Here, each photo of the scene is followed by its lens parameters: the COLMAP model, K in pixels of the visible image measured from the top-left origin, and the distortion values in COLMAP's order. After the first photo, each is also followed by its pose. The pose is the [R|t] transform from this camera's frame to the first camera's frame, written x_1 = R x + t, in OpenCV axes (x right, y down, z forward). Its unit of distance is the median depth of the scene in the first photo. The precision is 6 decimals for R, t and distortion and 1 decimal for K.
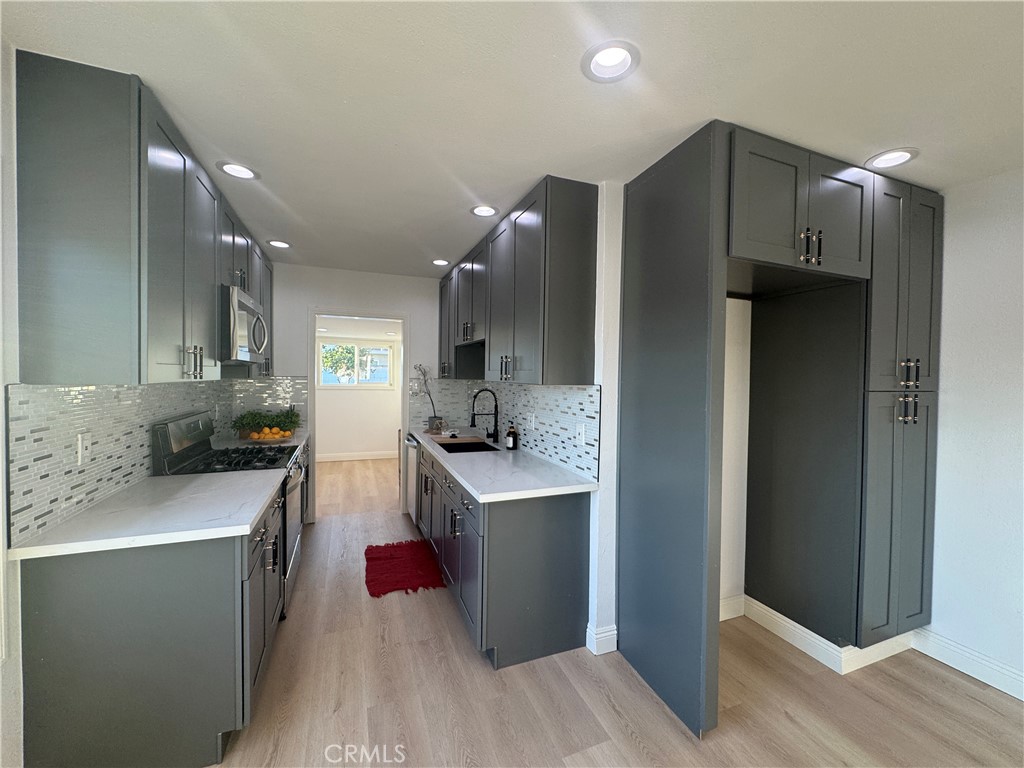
lens RADIAL K [[406.5, 0, 512.0], [0, 406.5, 384.0], [0, 0, 1]] dist [-0.000024, -0.000061]
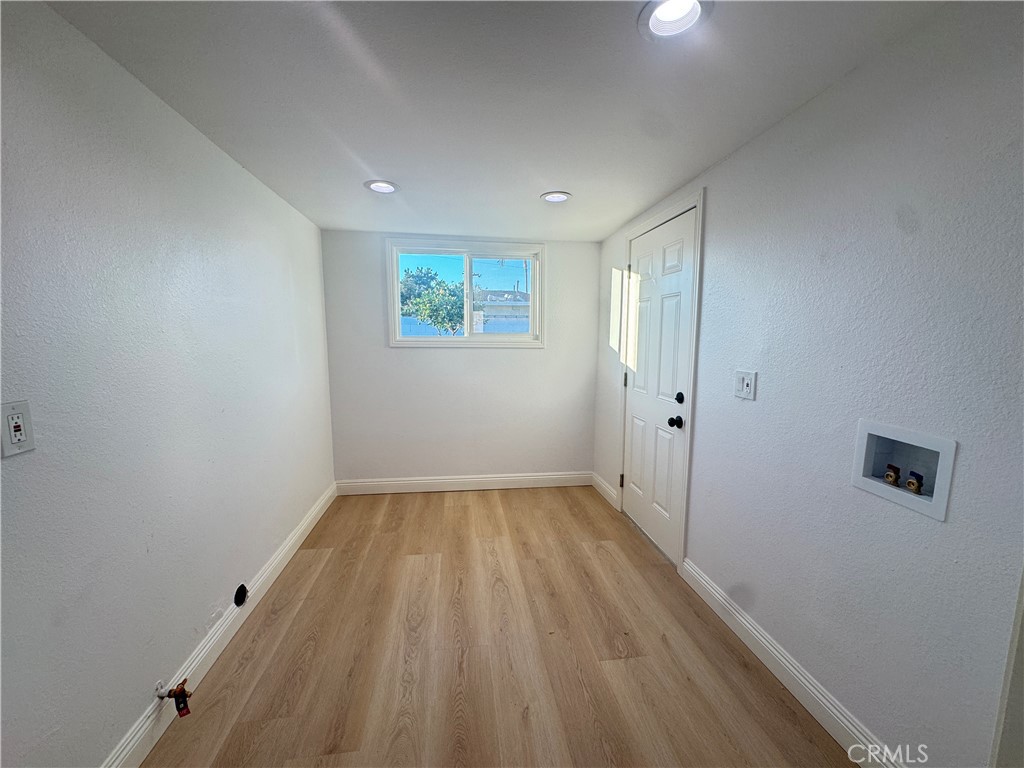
lens RADIAL K [[406.5, 0, 512.0], [0, 406.5, 384.0], [0, 0, 1]] dist [-0.000024, -0.000061]
pose [[0.970946, 0.016684, -0.238718, -0.310345], [0.006762, 0.995255, 0.097062, 0.013583], [0.239204, -0.095856, 0.966226, 0.778309]]
